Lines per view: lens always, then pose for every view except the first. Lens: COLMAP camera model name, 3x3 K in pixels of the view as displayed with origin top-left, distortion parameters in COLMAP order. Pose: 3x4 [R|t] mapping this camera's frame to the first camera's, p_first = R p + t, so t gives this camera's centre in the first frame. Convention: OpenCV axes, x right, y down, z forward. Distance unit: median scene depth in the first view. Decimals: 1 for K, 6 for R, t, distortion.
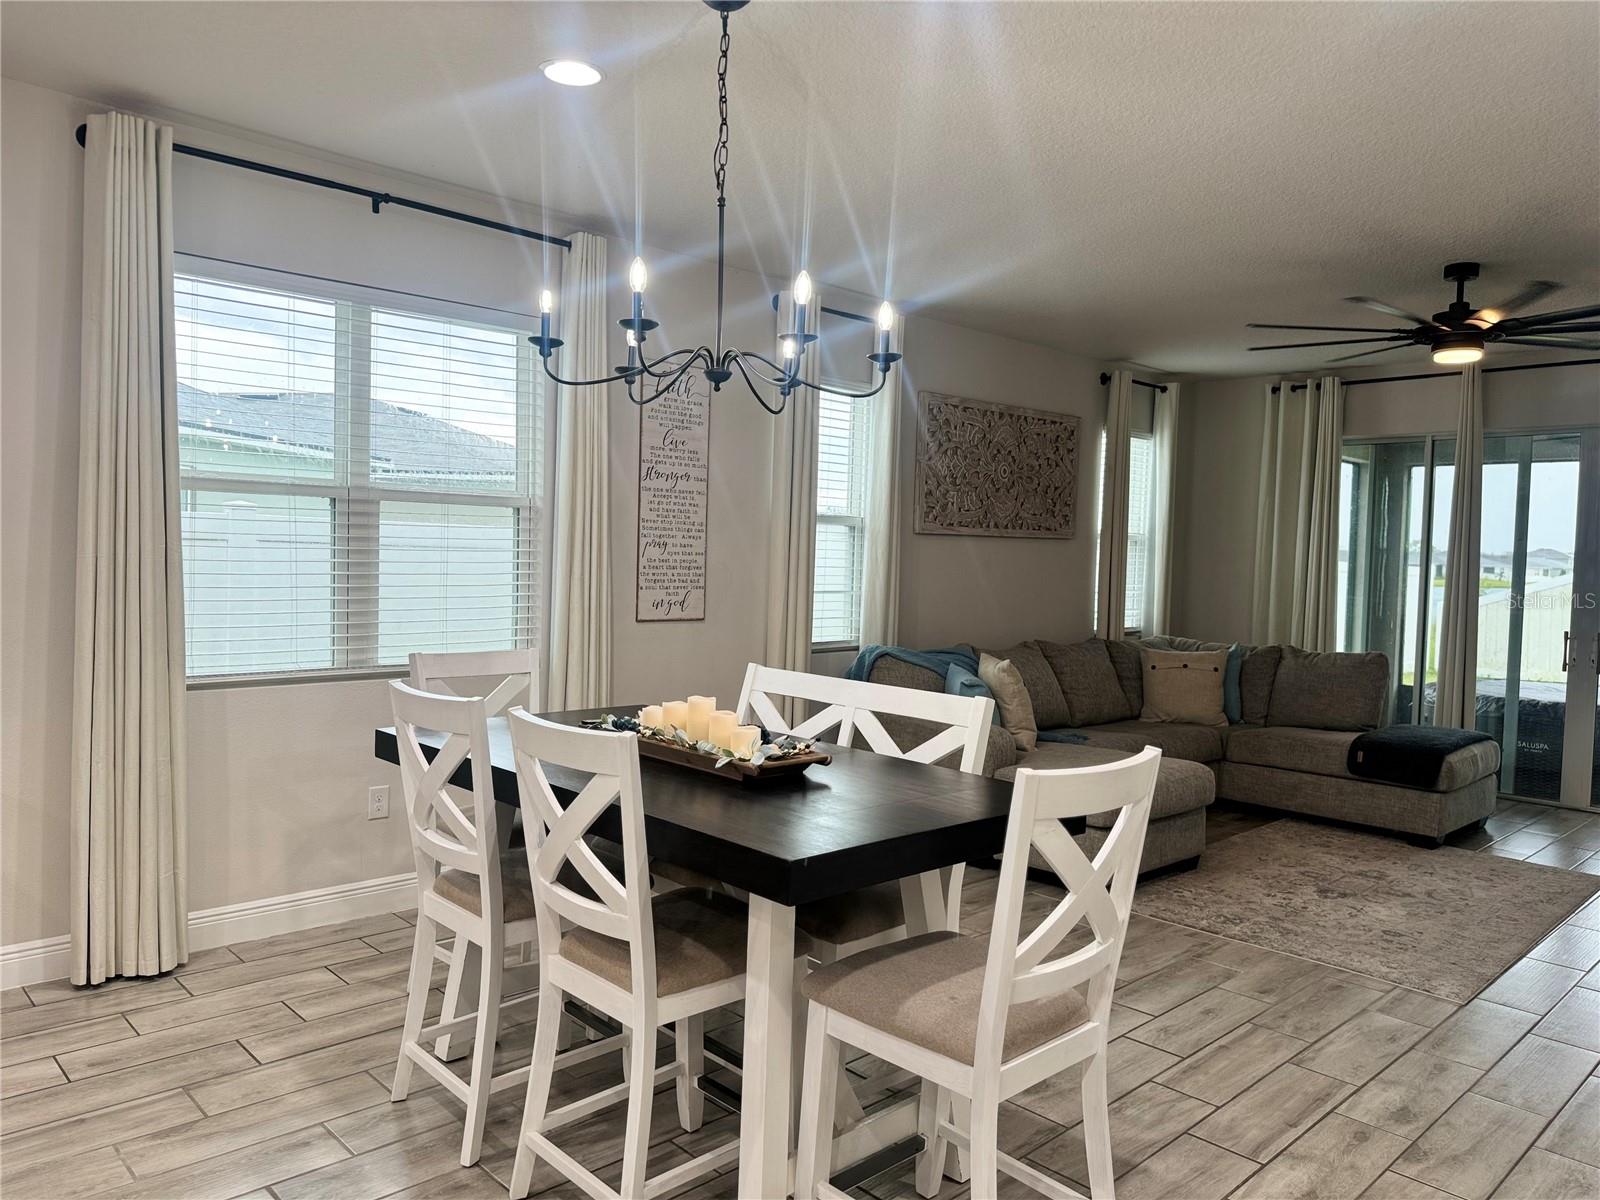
lens RADIAL K [[1111.4, 0, 794.3], [0, 1111.4, 603.8], [0, 0, 1]] dist [0.052096, -0.059205]
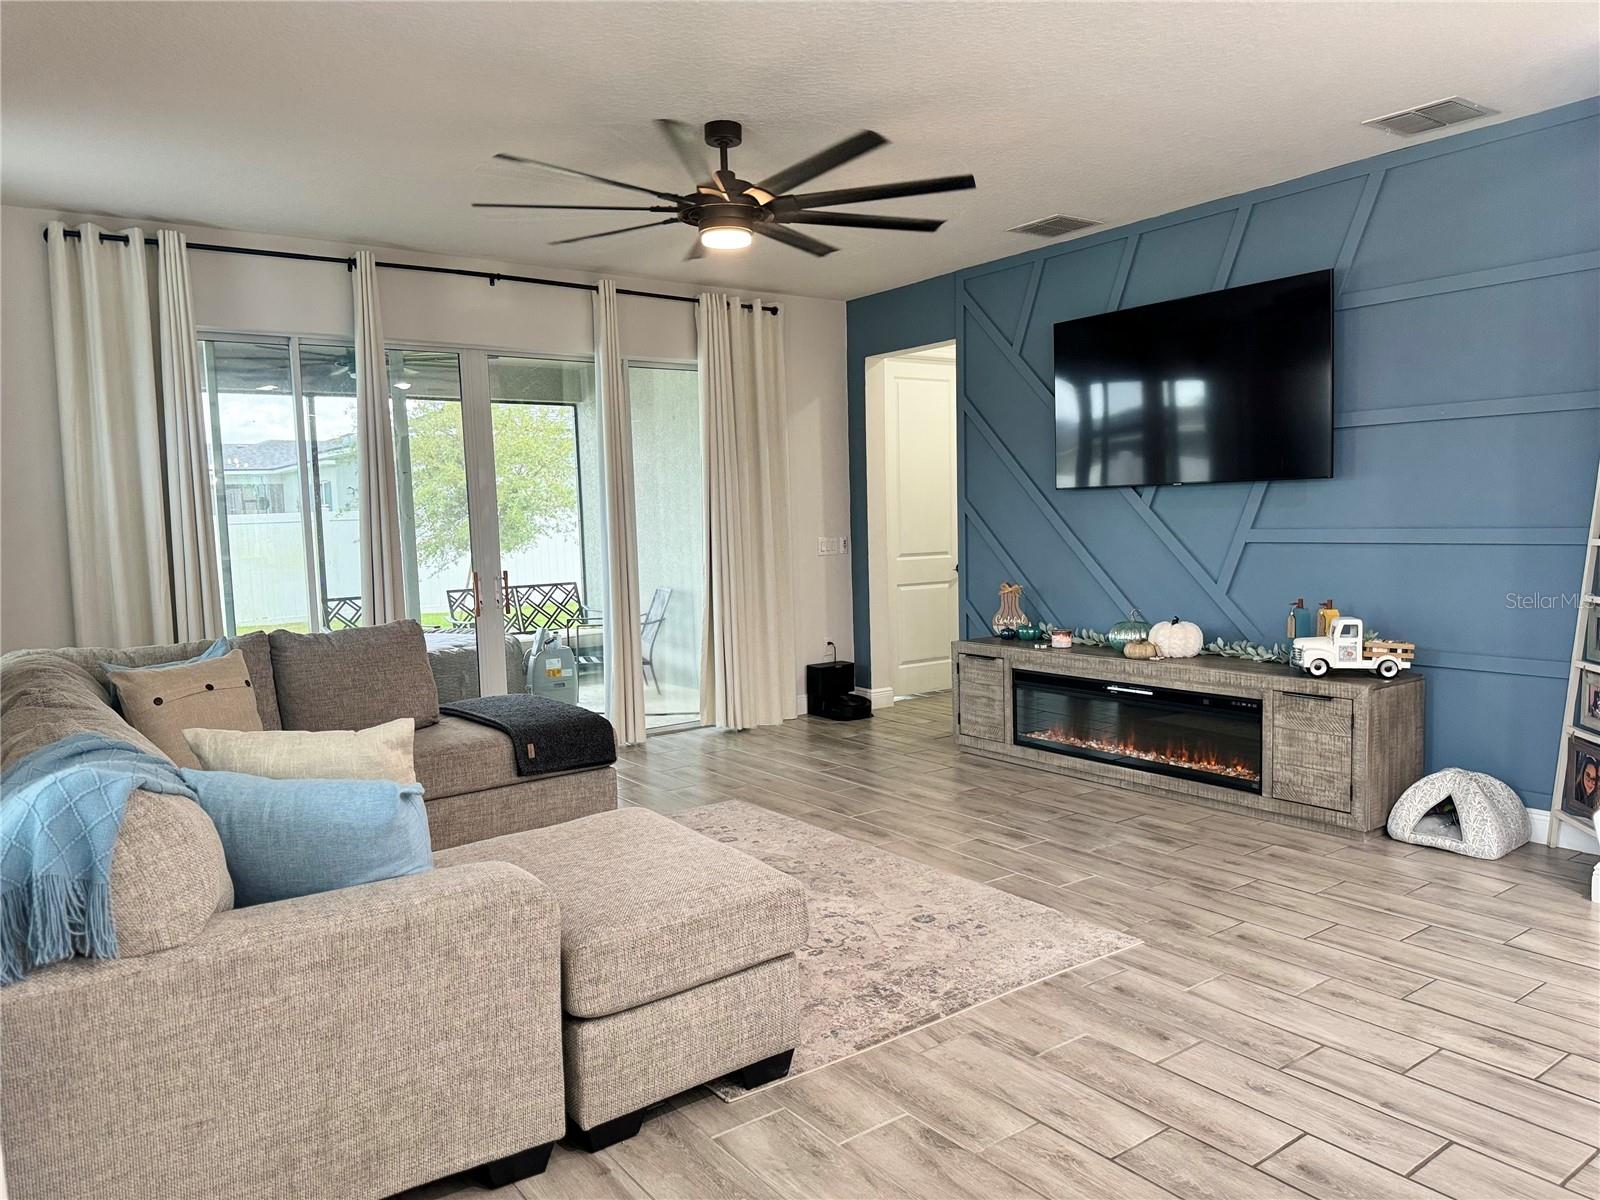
lens RADIAL K [[1111.4, 0, 794.3], [0, 1111.4, 603.8], [0, 0, 1]] dist [0.052096, -0.059205]
pose [[0.125236, -0.115160, 0.985421, -0.288901], [0.074337, 0.991538, 0.106428, -0.042820], [-0.989338, 0.059924, 0.132737, 0.959988]]
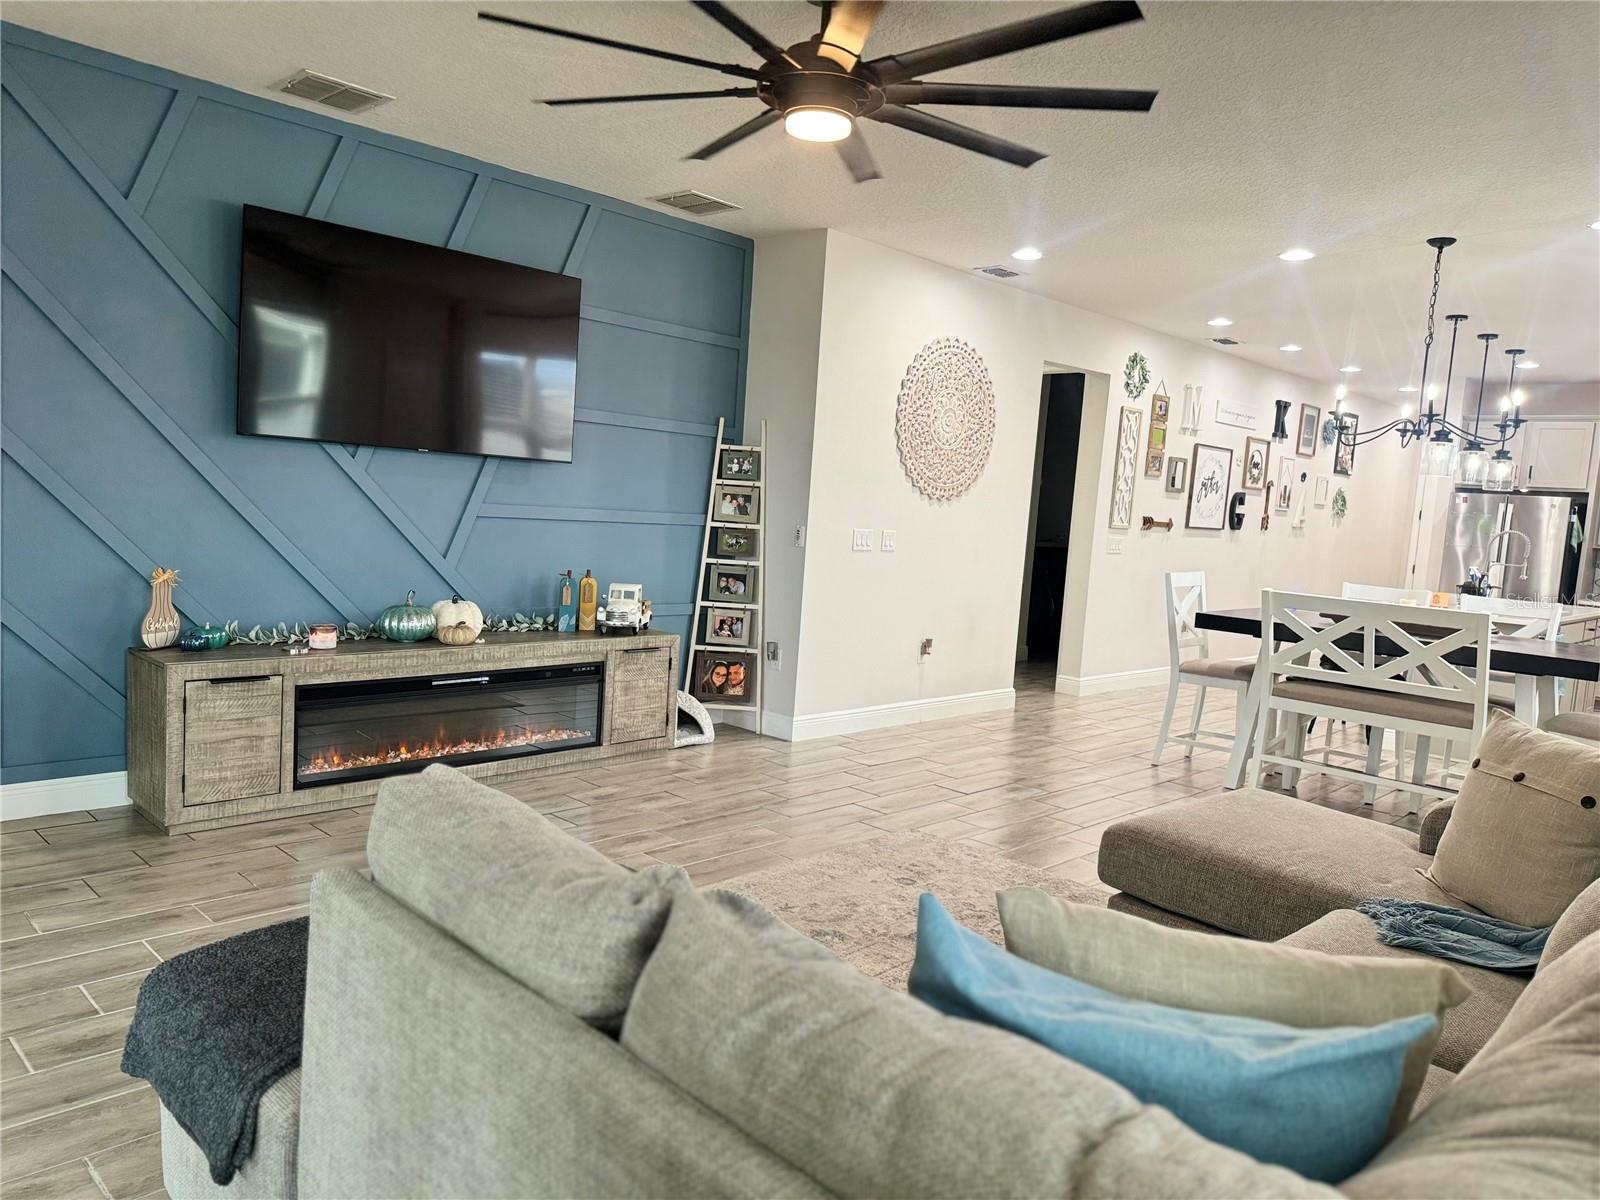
lens RADIAL K [[1111.4, 0, 794.3], [0, 1111.4, 603.8], [0, 0, 1]] dist [0.052096, -0.059205]
pose [[-0.994470, -0.090684, -0.052962, 0.685681], [-0.097287, 0.985439, 0.139449, -0.051666], [0.039545, 0.143830, -0.988812, 1.853933]]
